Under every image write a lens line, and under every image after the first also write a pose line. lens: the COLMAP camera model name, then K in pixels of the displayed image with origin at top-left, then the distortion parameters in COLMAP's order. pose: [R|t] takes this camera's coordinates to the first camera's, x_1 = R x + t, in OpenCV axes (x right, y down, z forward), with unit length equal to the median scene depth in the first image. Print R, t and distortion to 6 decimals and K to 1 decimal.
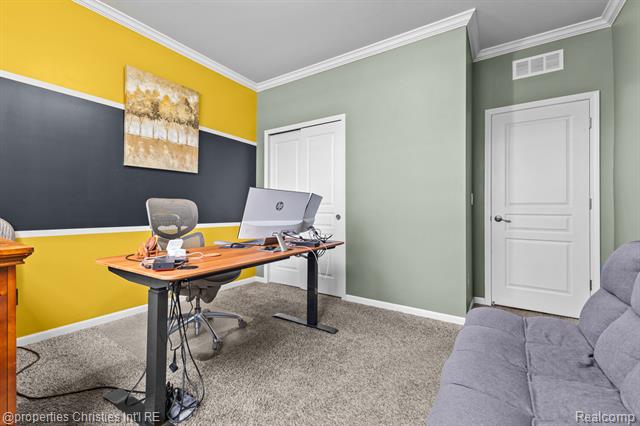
lens RADIAL K [[278.9, 0, 320.6], [0, 278.9, 208.6], [0, 0, 1]] dist [0.014342, -0.002558]
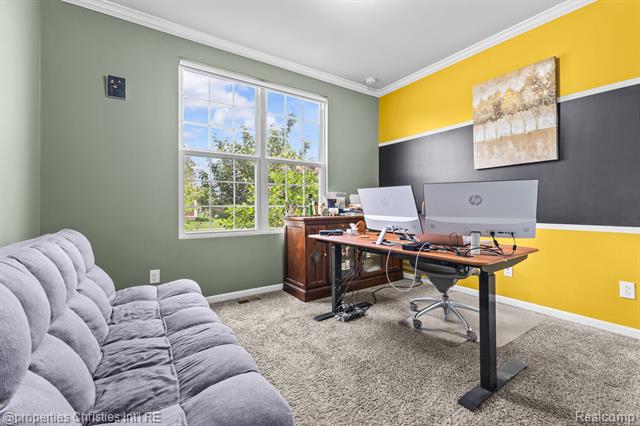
lens RADIAL K [[278.9, 0, 323.0], [0, 278.9, 210.4], [0, 0, 1]] dist [0.014342, -0.002558]
pose [[-0.391199, 0.003413, -0.920300, 0.595271], [0.003215, 0.999992, 0.002342, 0.013042], [0.920300, -0.002043, -0.391207, 0.782149]]
